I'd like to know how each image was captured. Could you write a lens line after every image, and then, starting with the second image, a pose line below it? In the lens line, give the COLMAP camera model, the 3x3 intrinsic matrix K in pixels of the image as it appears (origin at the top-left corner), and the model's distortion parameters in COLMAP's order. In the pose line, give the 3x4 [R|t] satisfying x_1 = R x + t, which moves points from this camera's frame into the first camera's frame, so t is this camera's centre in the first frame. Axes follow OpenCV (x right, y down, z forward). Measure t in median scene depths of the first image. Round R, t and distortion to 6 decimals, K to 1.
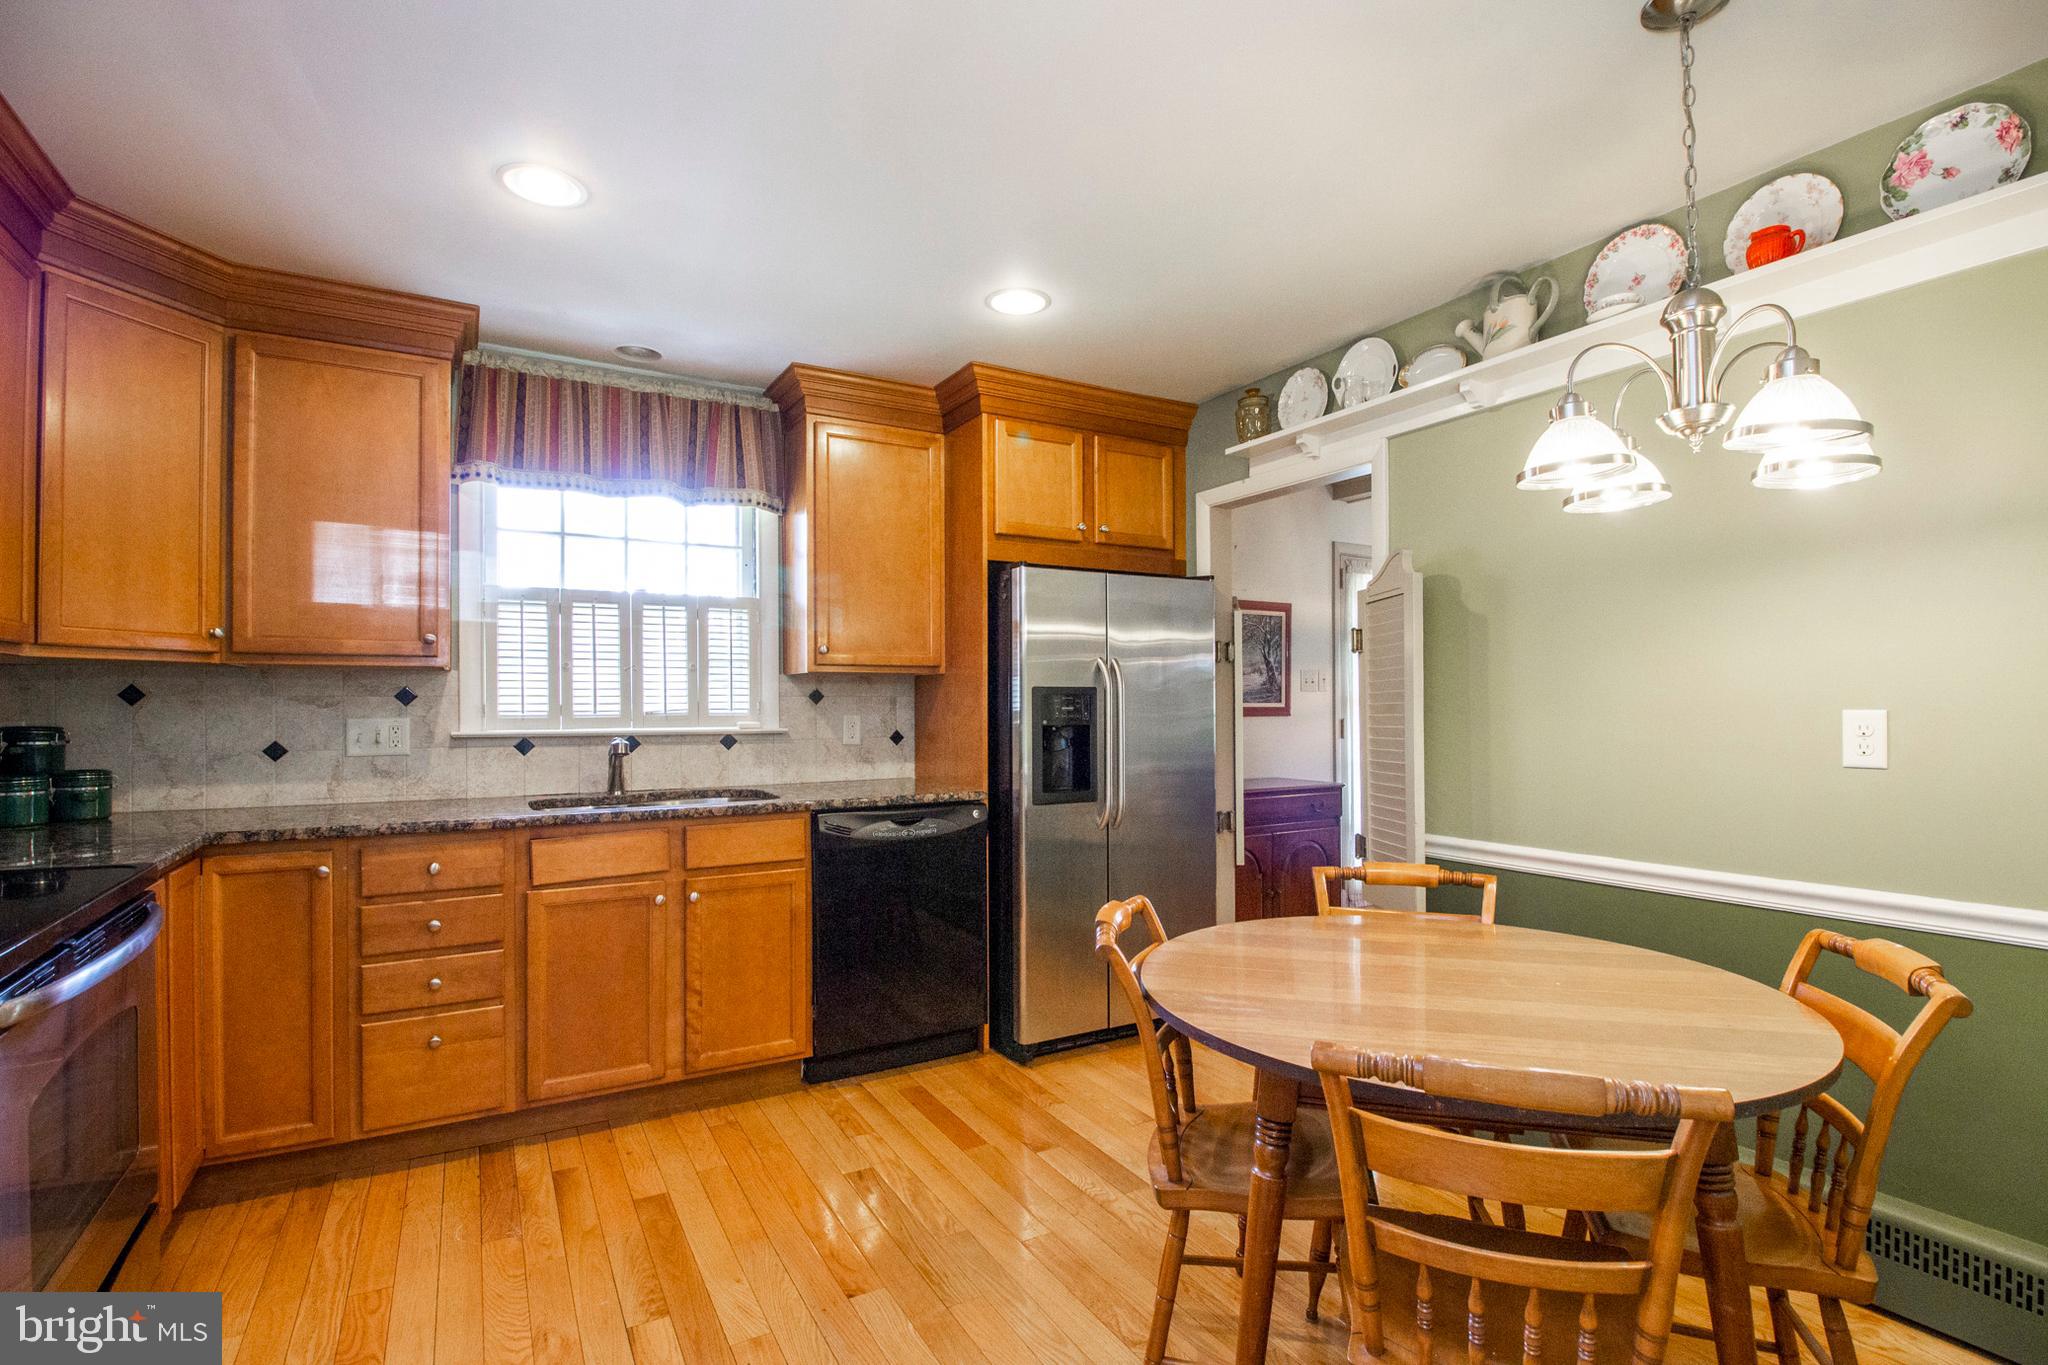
lens RADIAL K [[947.6, 0, 1020.9], [0, 947.6, 690.7], [0, 0, 1]] dist [-0.000997, -0.011841]
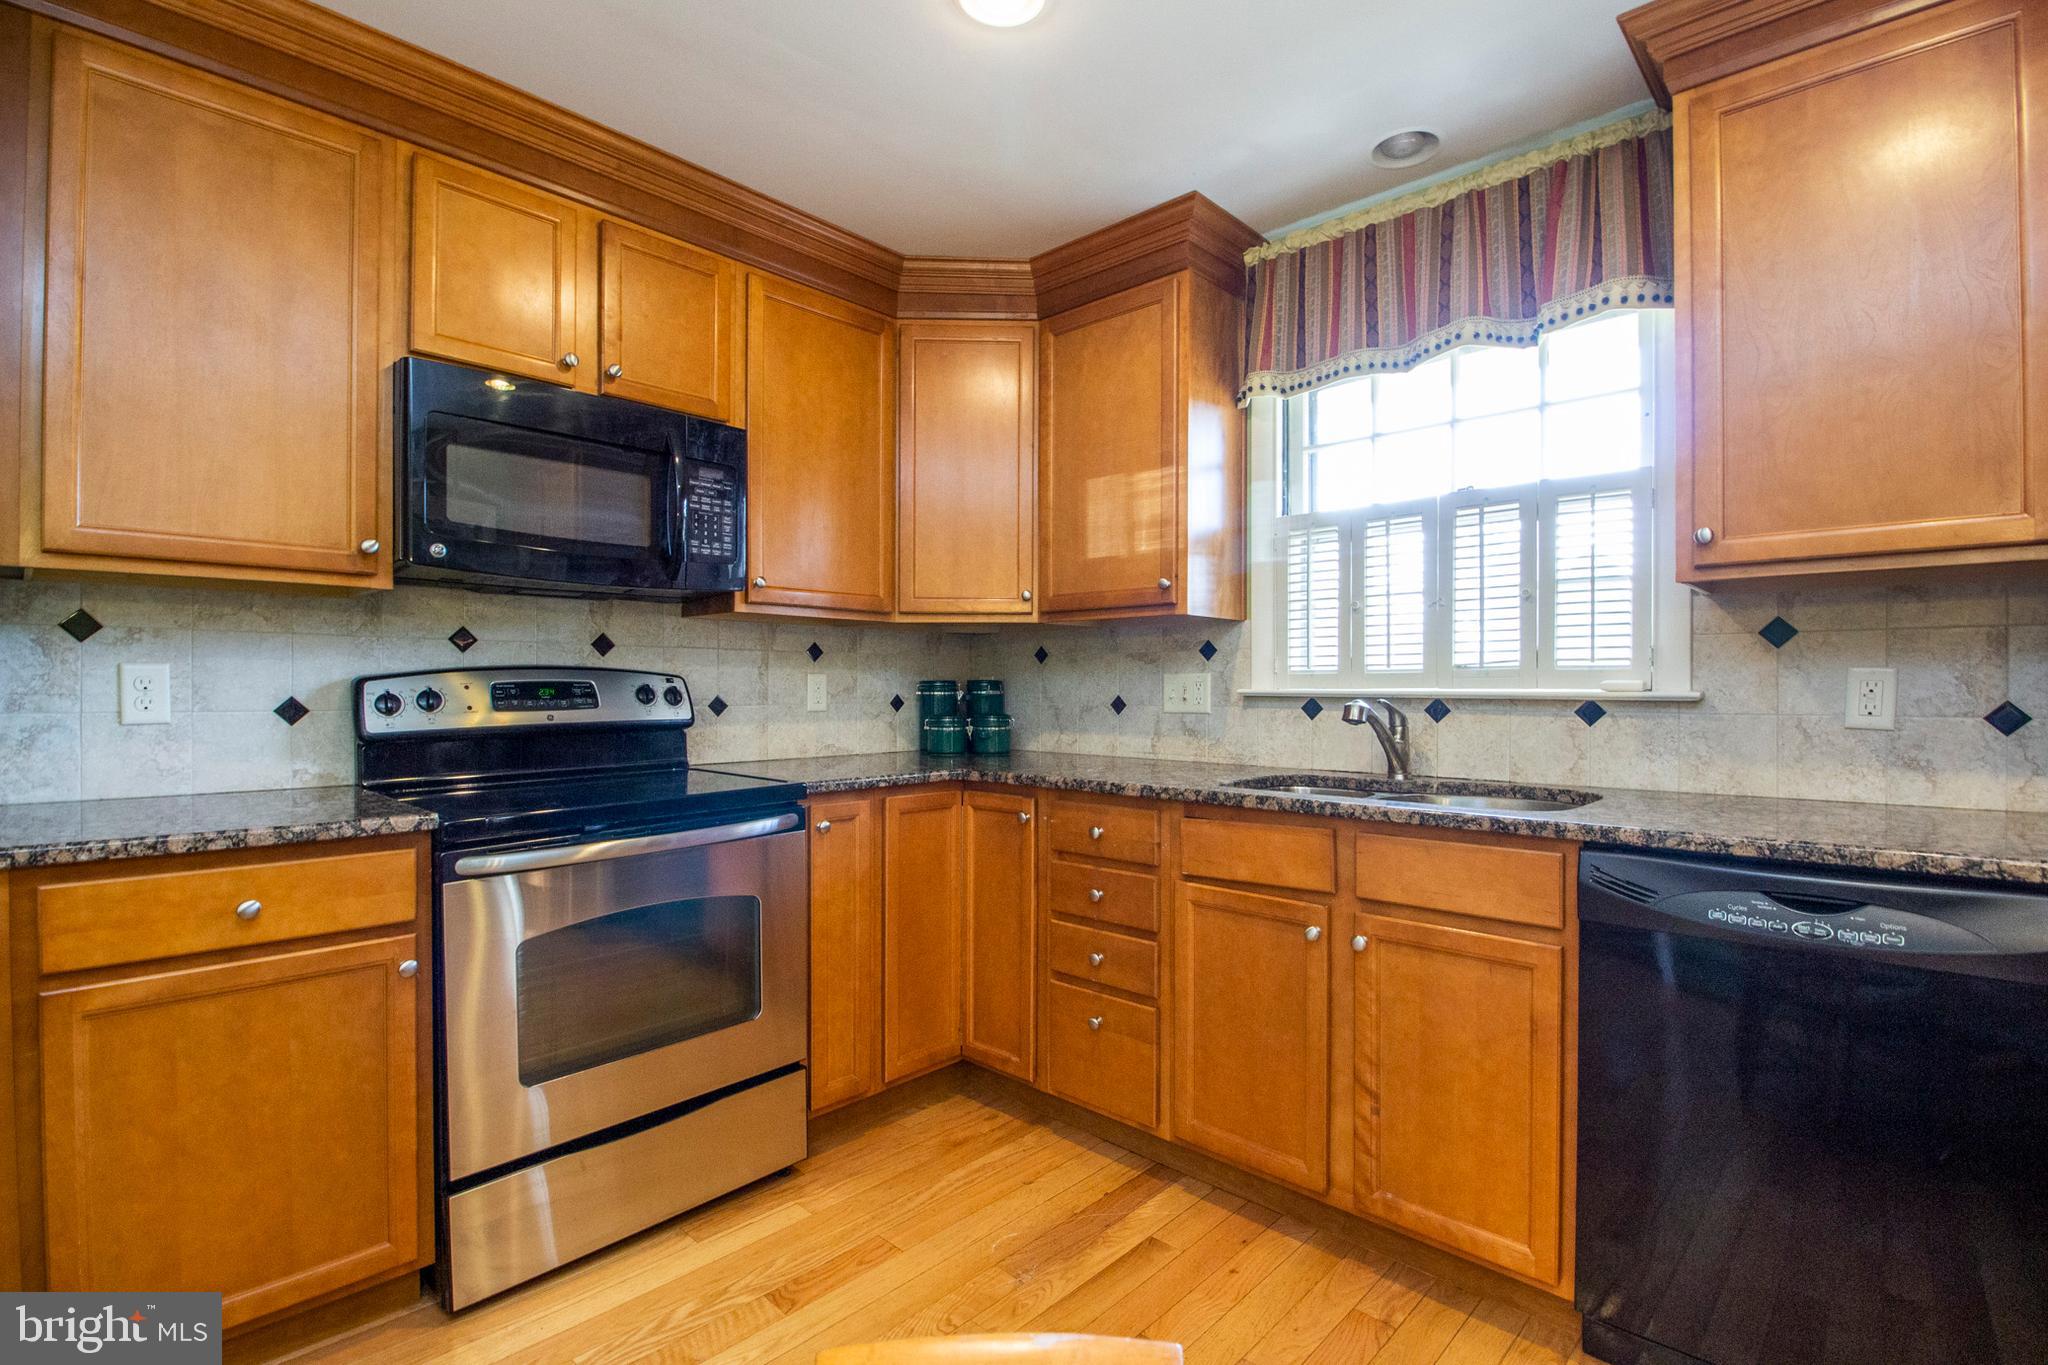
lens RADIAL K [[947.6, 0, 1020.9], [0, 947.6, 690.7], [0, 0, 1]] dist [-0.000997, -0.011841]
pose [[0.290022, 0.006294, -0.956999, 0.194212], [0.012241, 0.999872, 0.010286, 0.034201], [0.956942, -0.014698, 0.289907, 0.560661]]
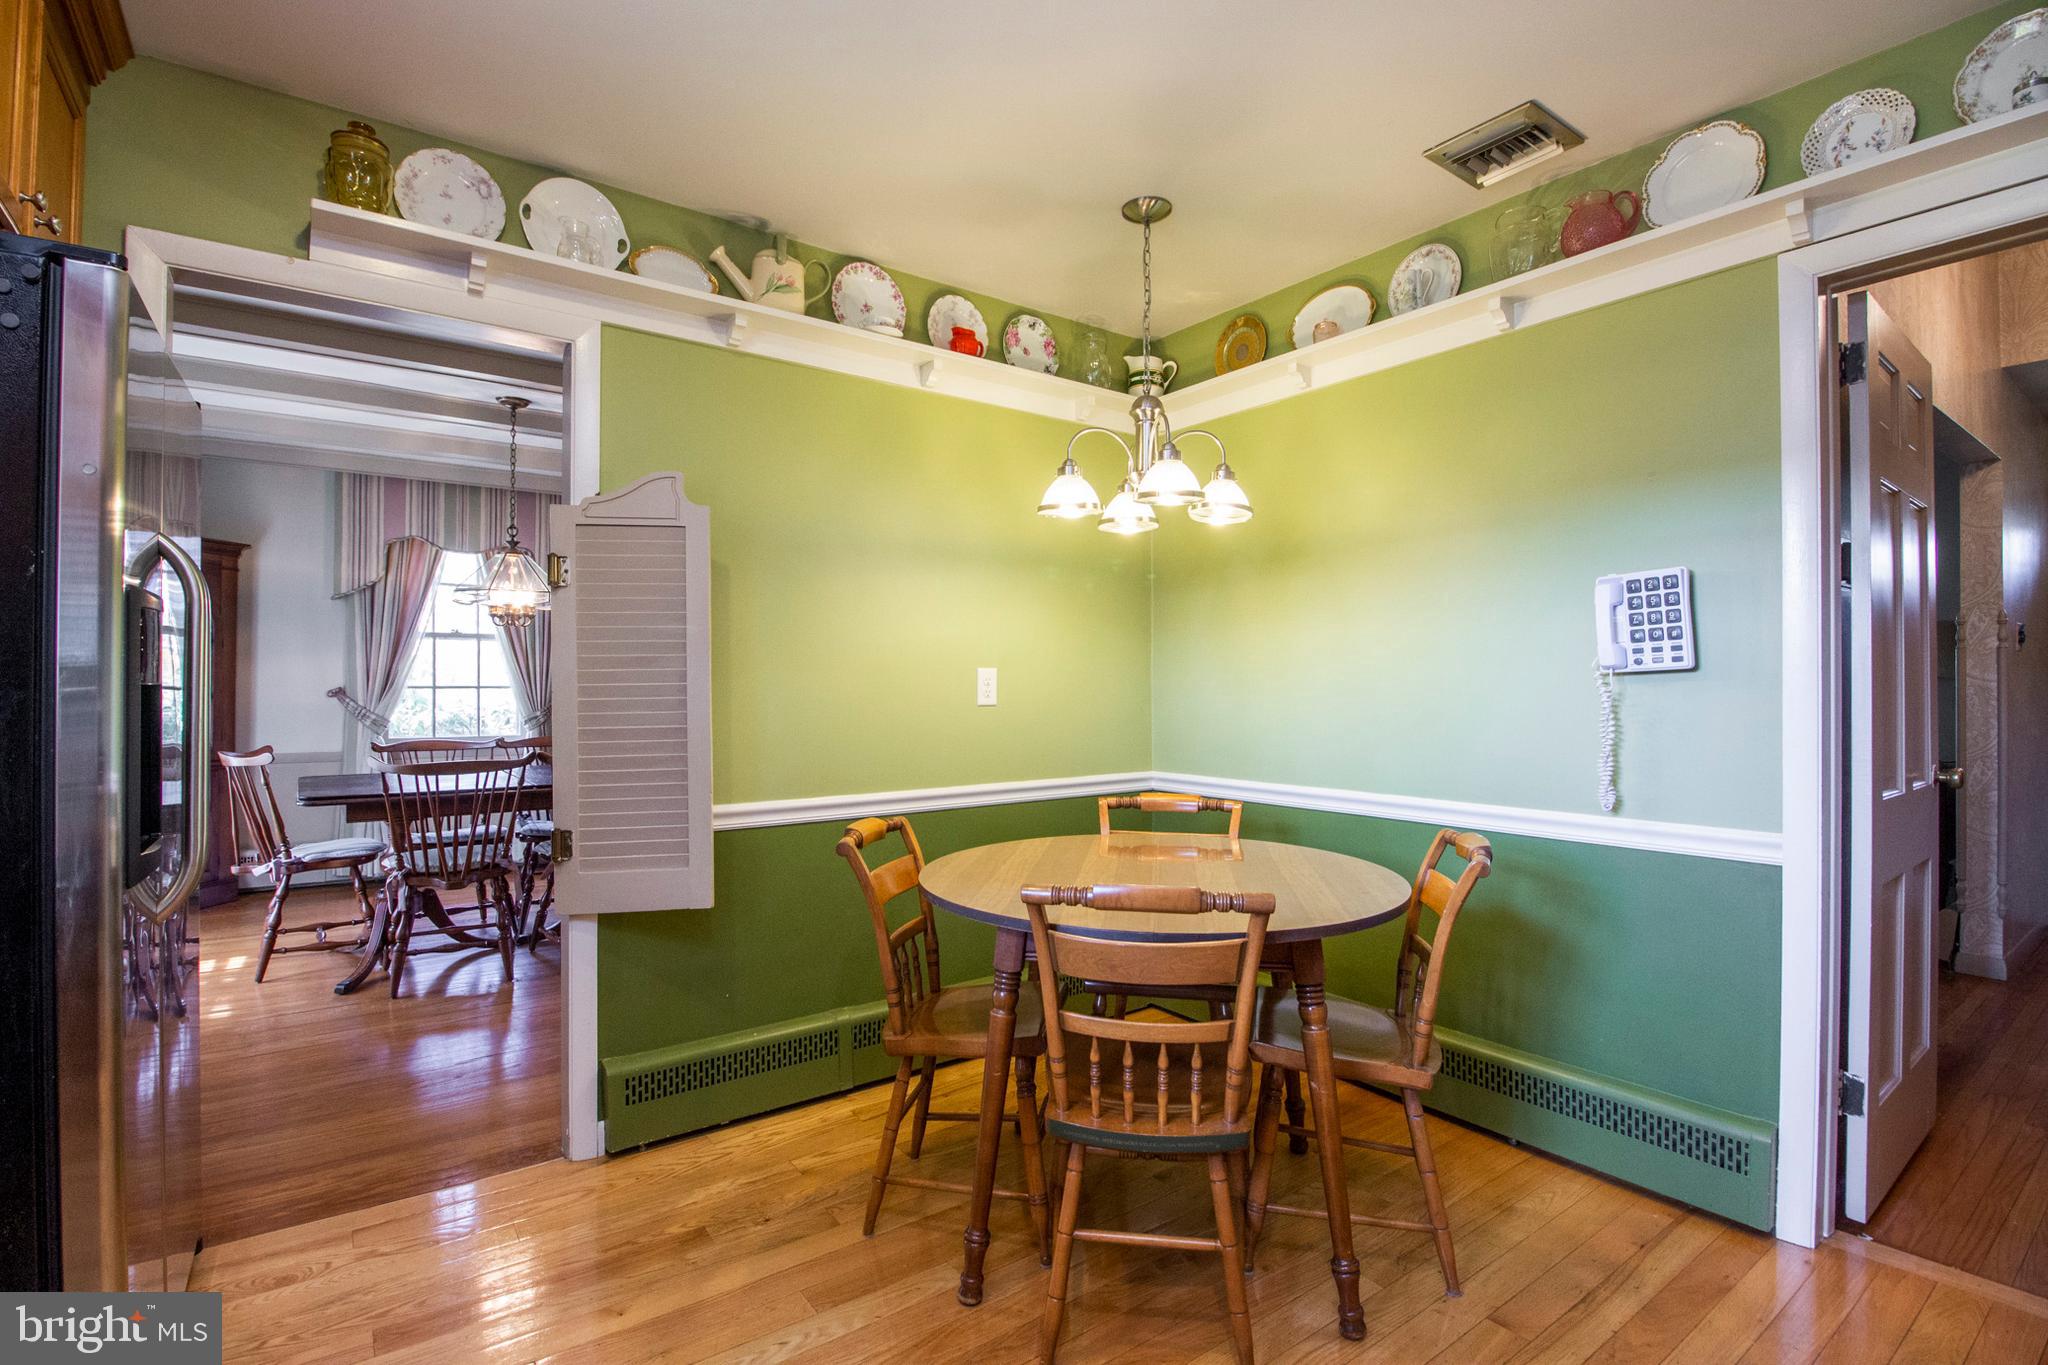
lens RADIAL K [[950.5, 0, 1014.1], [0, 950.5, 675.4], [0, 0, 1]] dist [-0.001899, -0.011450]
pose [[-0.111811, 0.009999, 0.993679, -0.418444], [-0.014929, 0.999820, -0.011741, 0.031228], [-0.993617, -0.016147, -0.111642, 0.706641]]
